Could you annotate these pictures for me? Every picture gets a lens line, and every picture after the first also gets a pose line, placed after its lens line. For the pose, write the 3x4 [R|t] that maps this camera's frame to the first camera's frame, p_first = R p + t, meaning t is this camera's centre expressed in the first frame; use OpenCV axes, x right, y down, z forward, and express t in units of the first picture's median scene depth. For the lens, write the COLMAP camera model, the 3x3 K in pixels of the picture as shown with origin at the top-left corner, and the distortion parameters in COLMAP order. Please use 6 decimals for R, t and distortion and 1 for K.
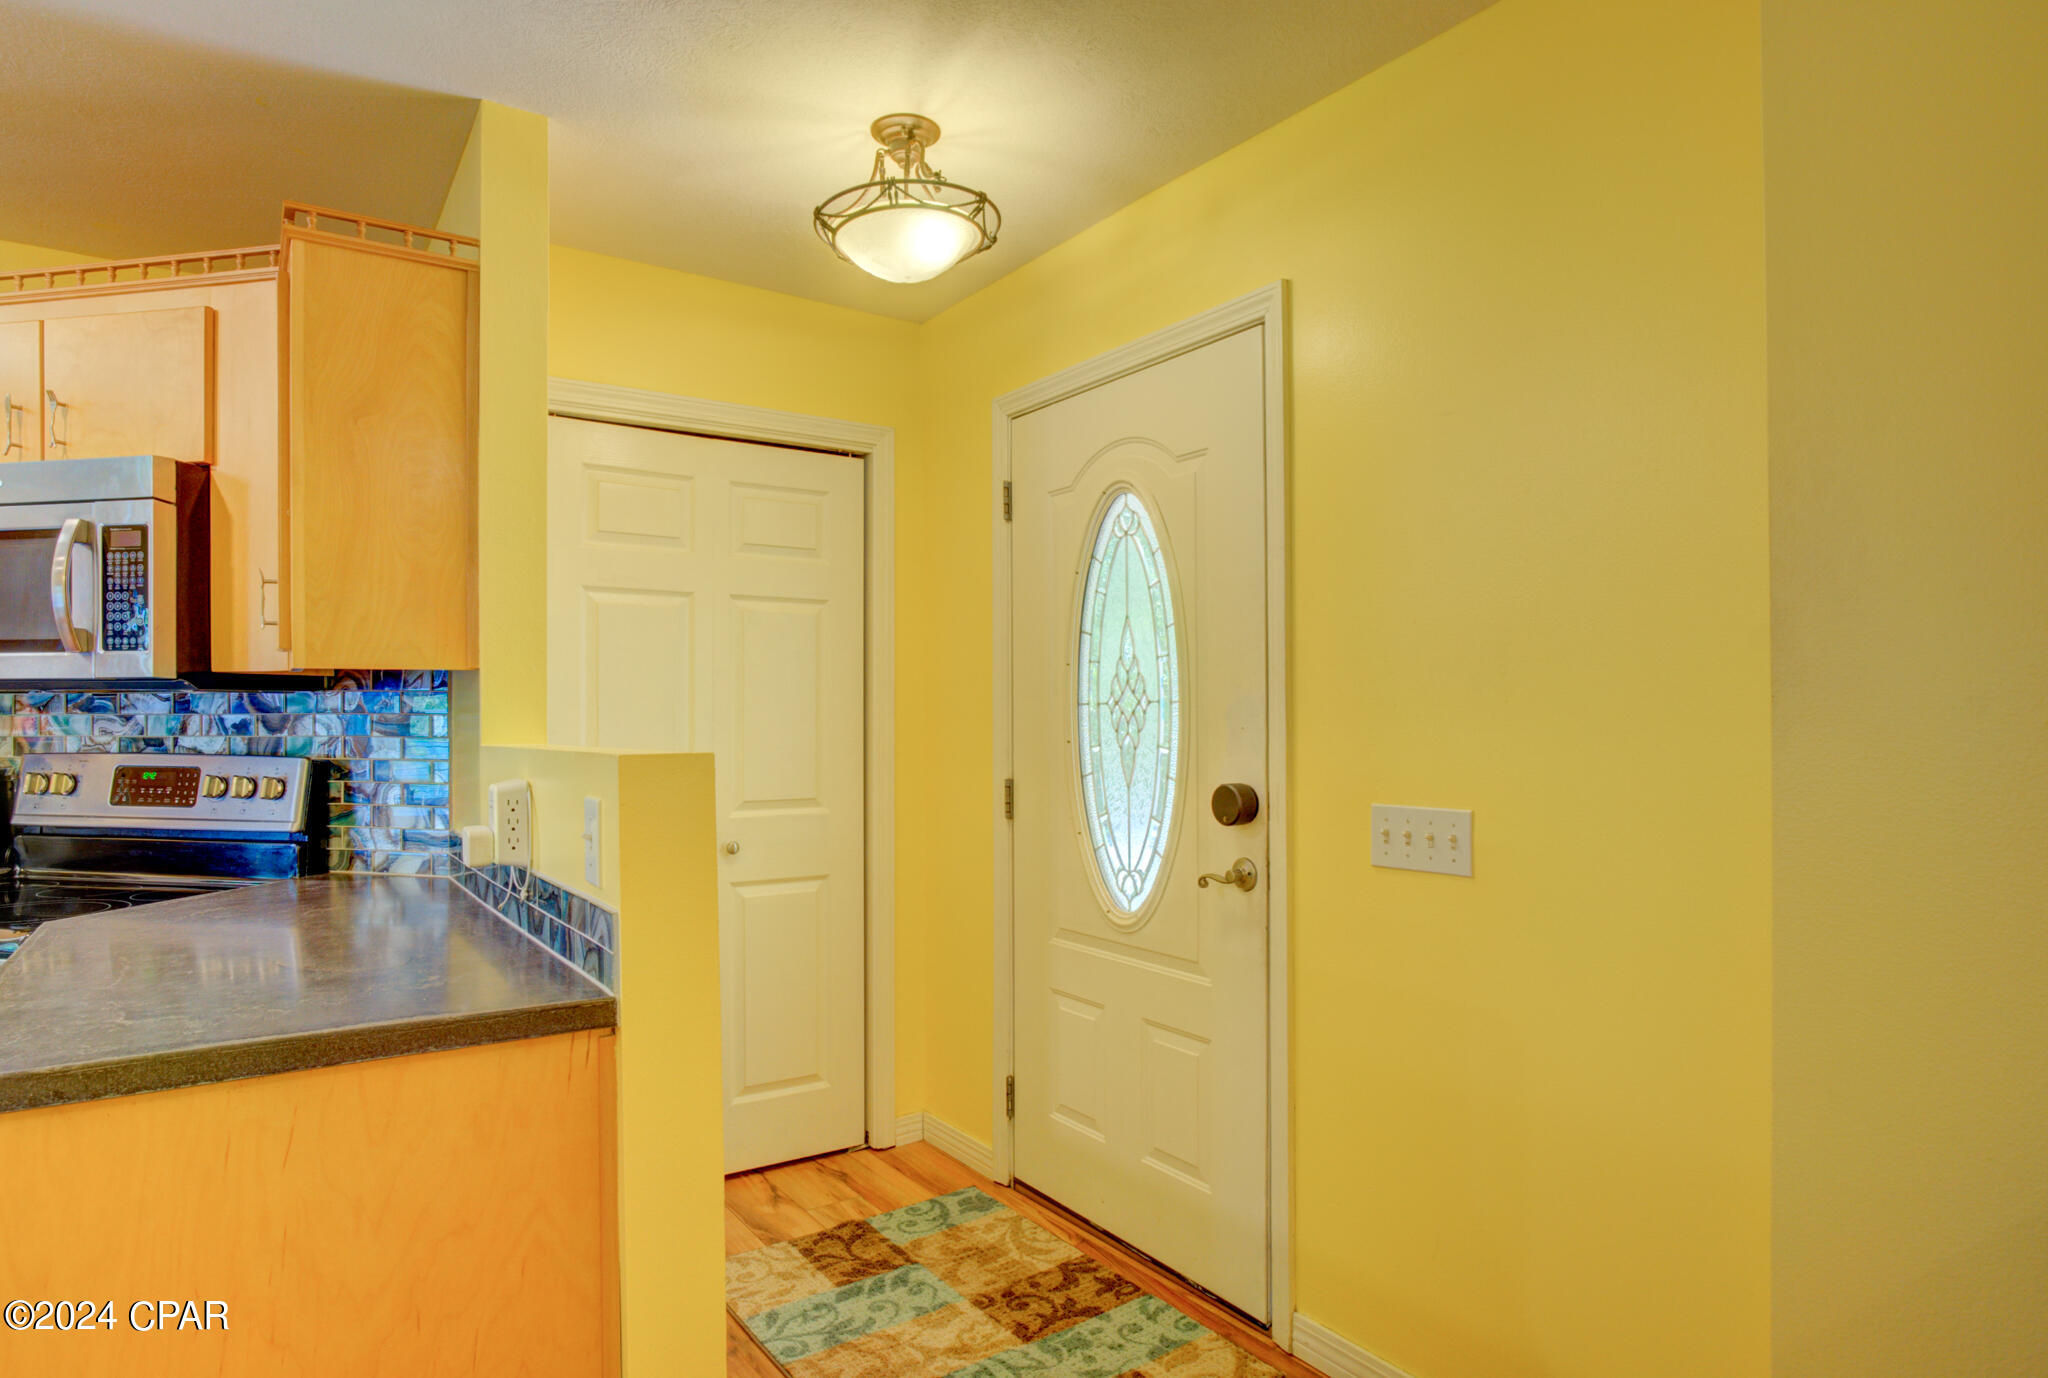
lens RADIAL K [[1166.4, 0, 1033.9], [0, 1166.4, 693.6], [0, 0, 1]] dist [-0.030375, 0.013215]
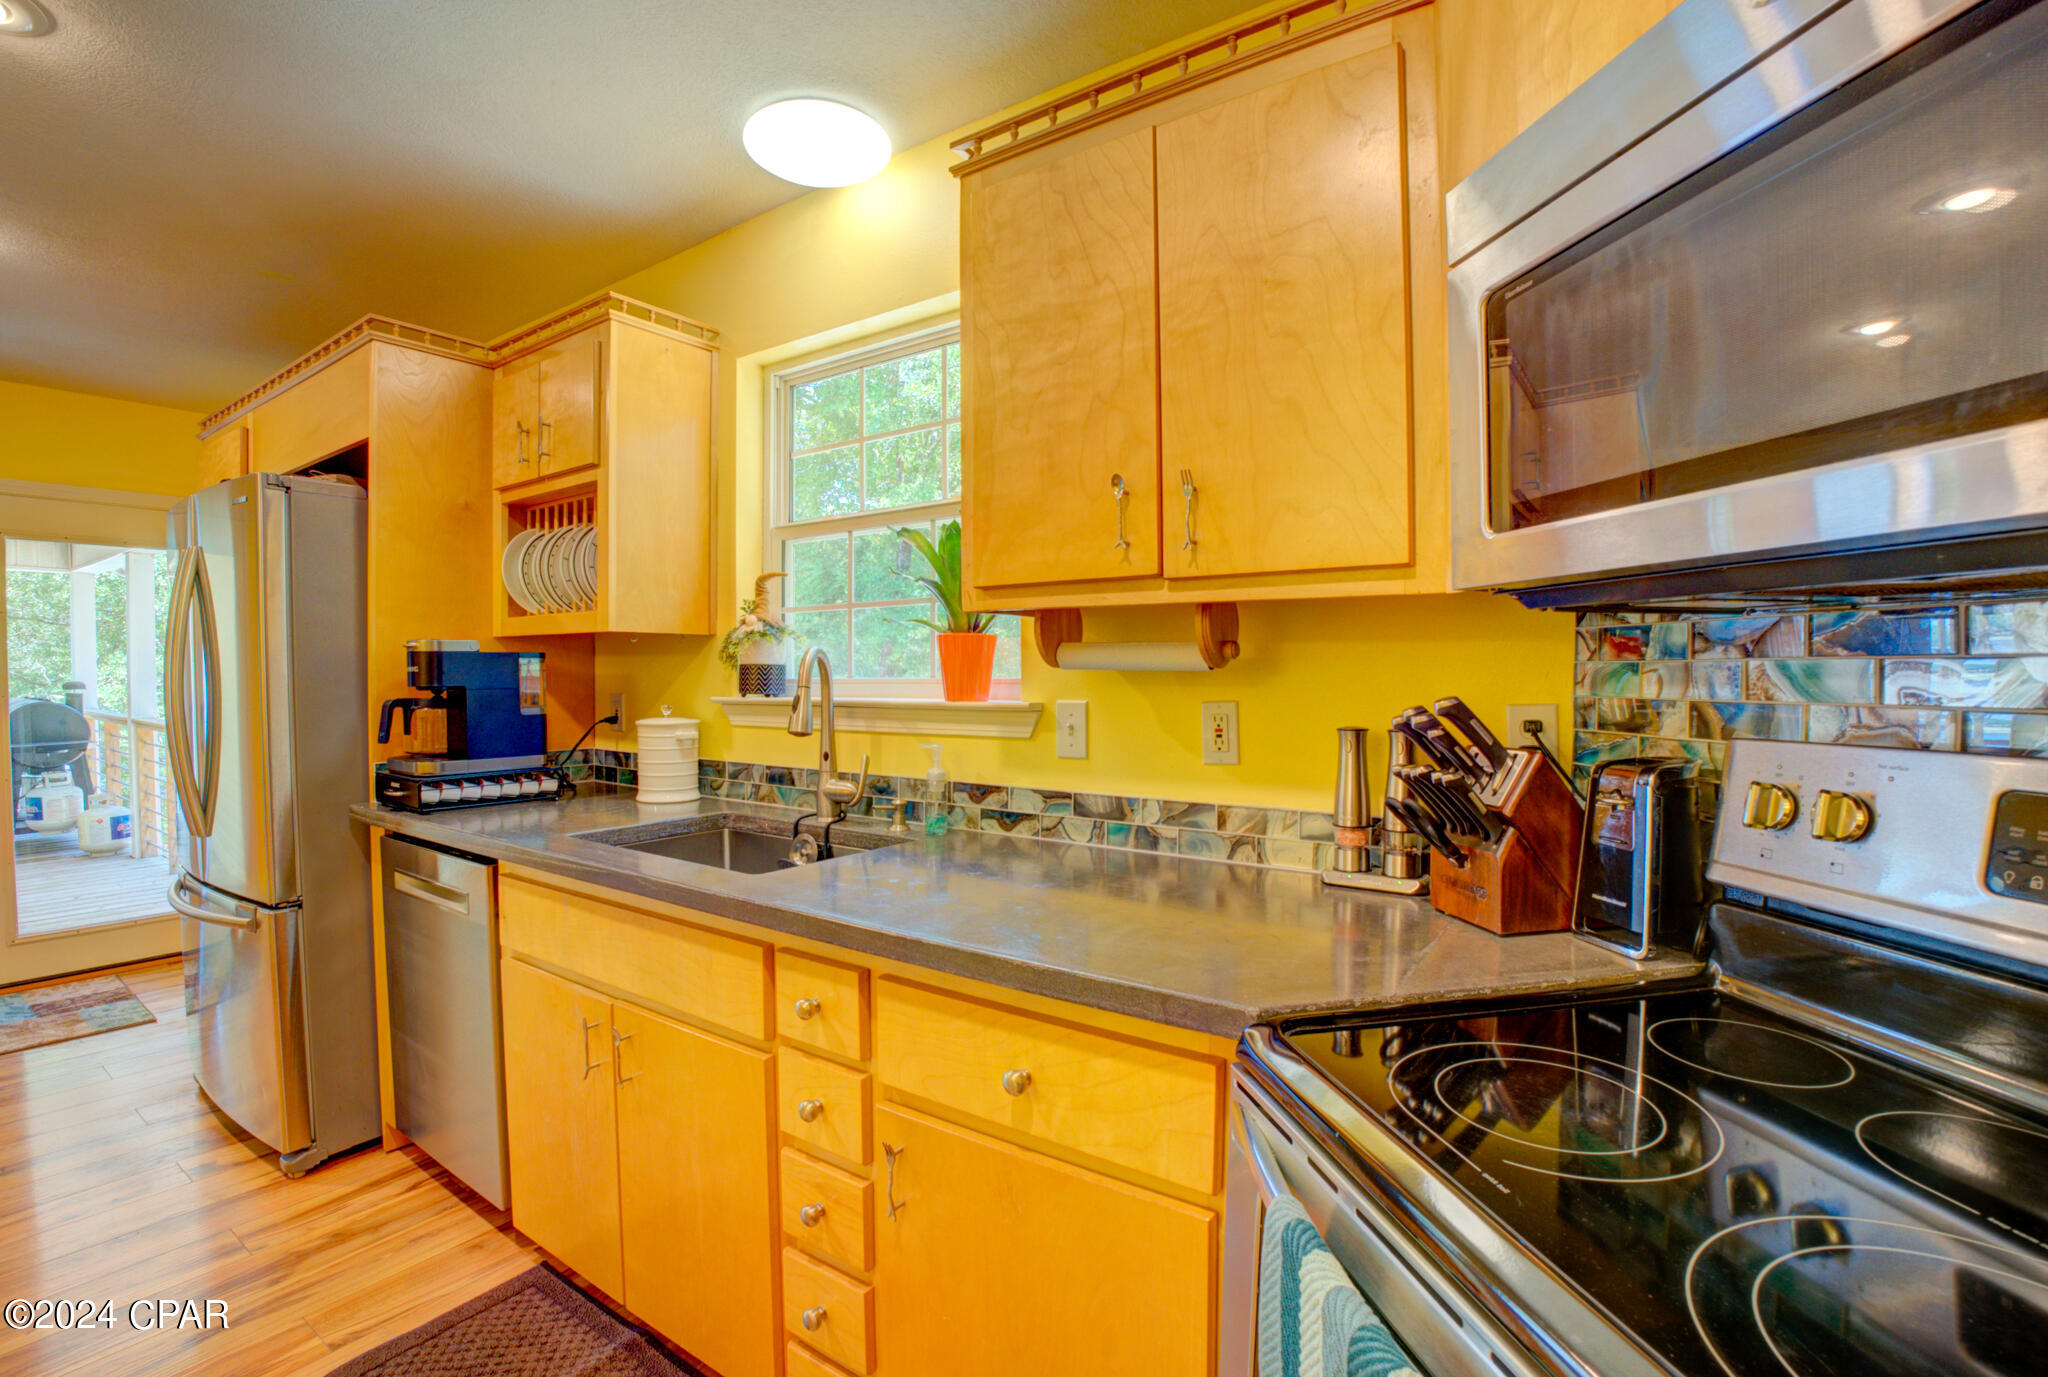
lens RADIAL K [[907.7, 0, 1022.9], [0, 907.7, 708.9], [0, 0, 1]] dist [-0.055525, 0.000431]
pose [[0.357354, 0.036315, -0.933263, -0.656224], [0.018368, 0.998777, 0.045897, 0.017229], [0.933788, -0.033543, 0.356250, 0.598744]]
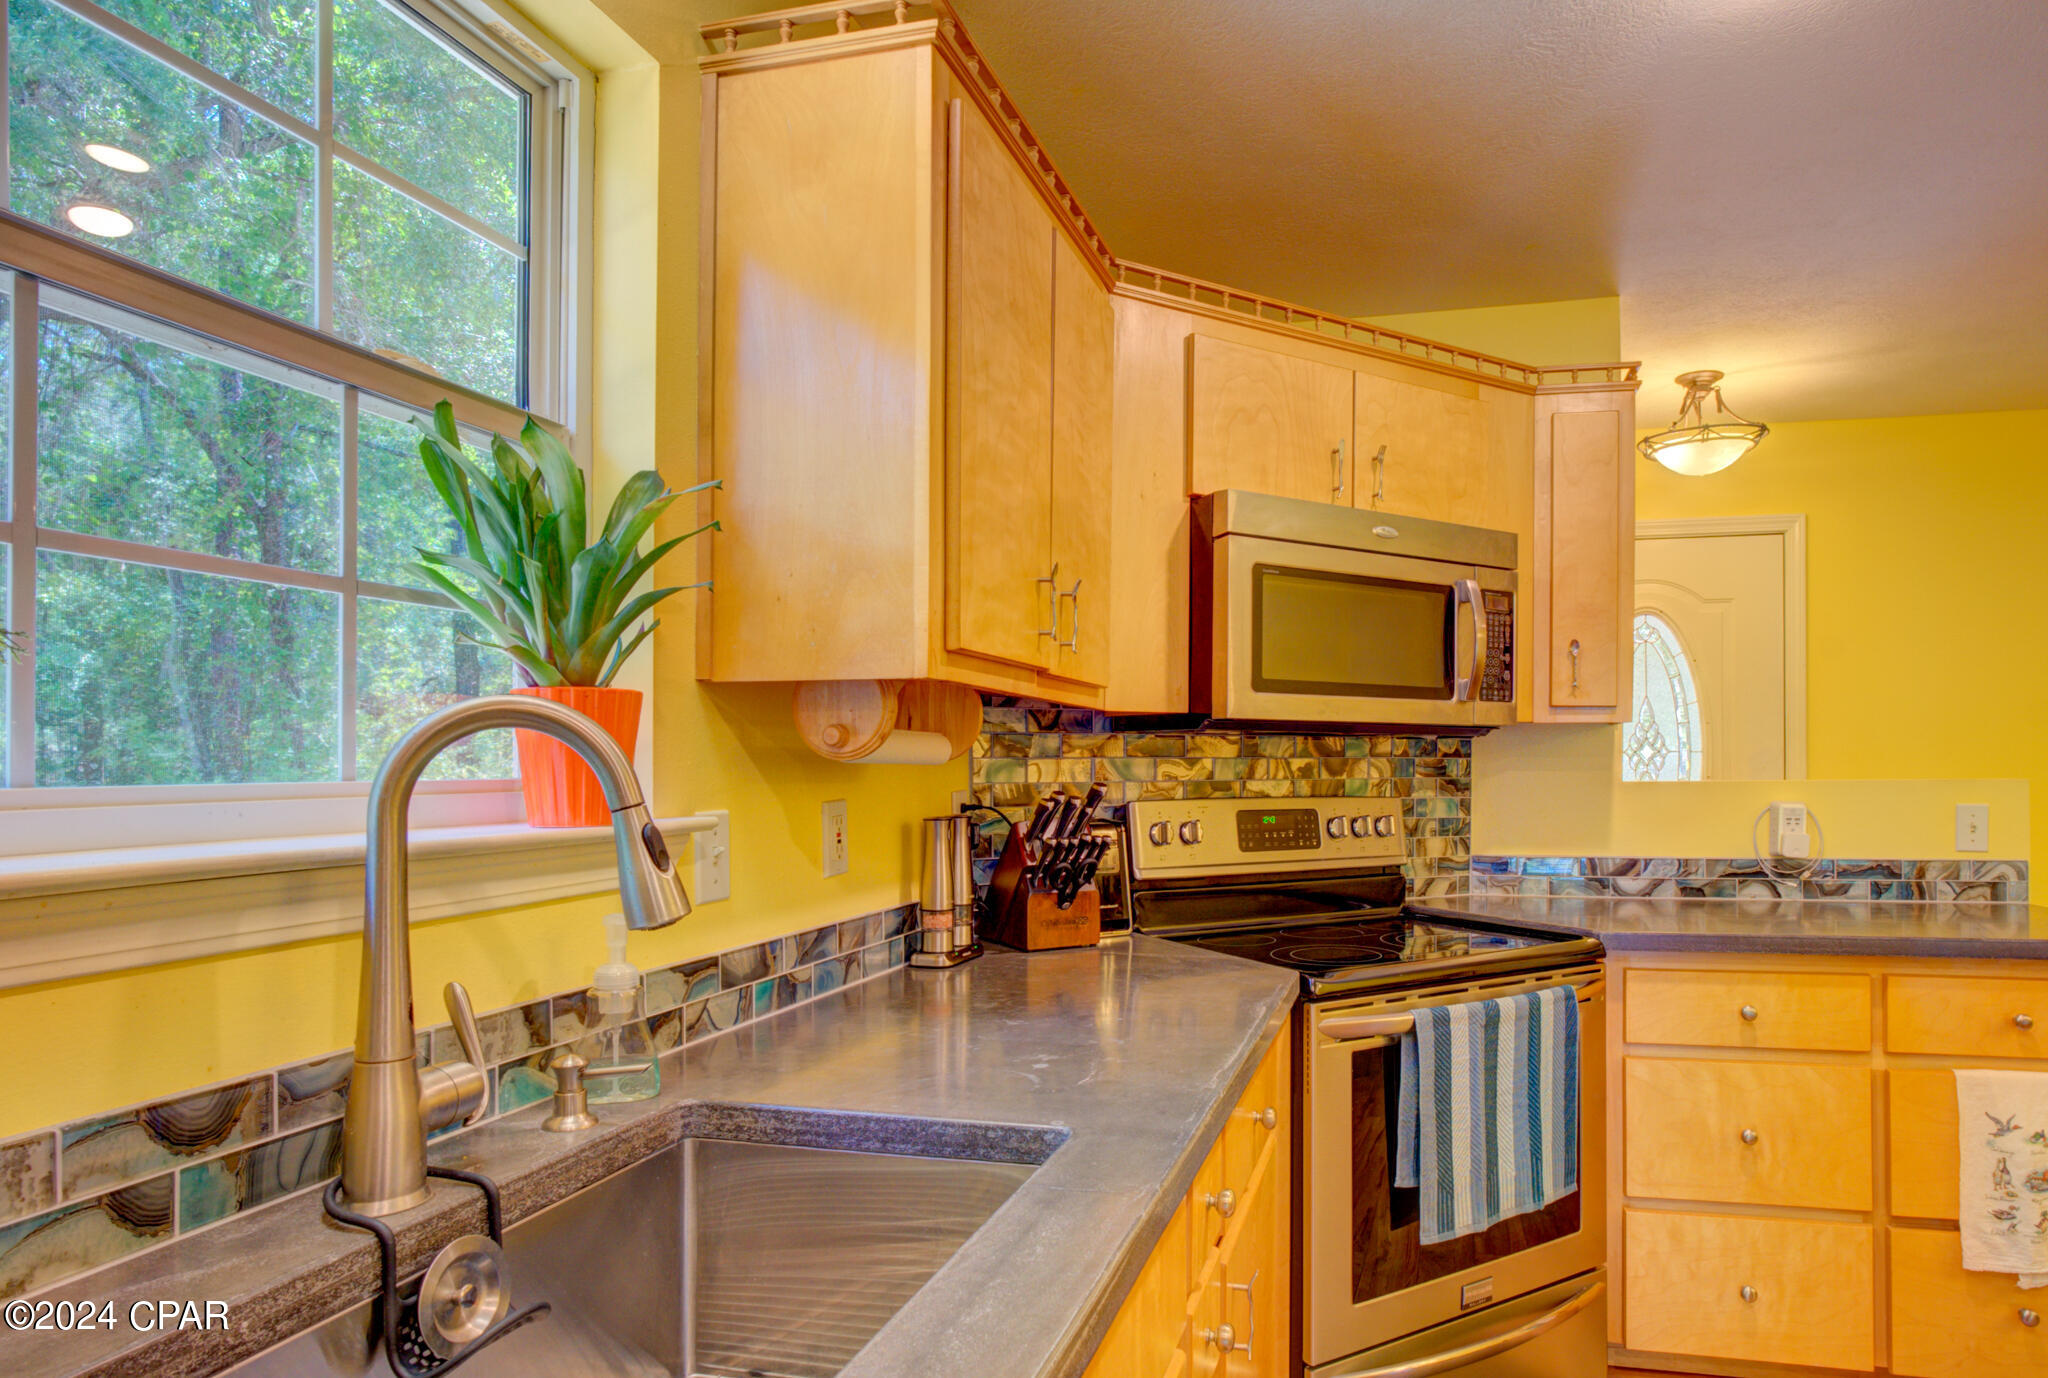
lens RADIAL K [[1211.1, 0, 1180.6], [0, 1211.1, 750.8], [0, 0, 1]] dist [-0.029959, 0.002269]
pose [[0.722819, 0.007450, 0.690997, -1.542917], [-0.012511, 0.999919, 0.002307, 0.010051], [-0.690924, -0.010313, 0.722854, 0.296530]]
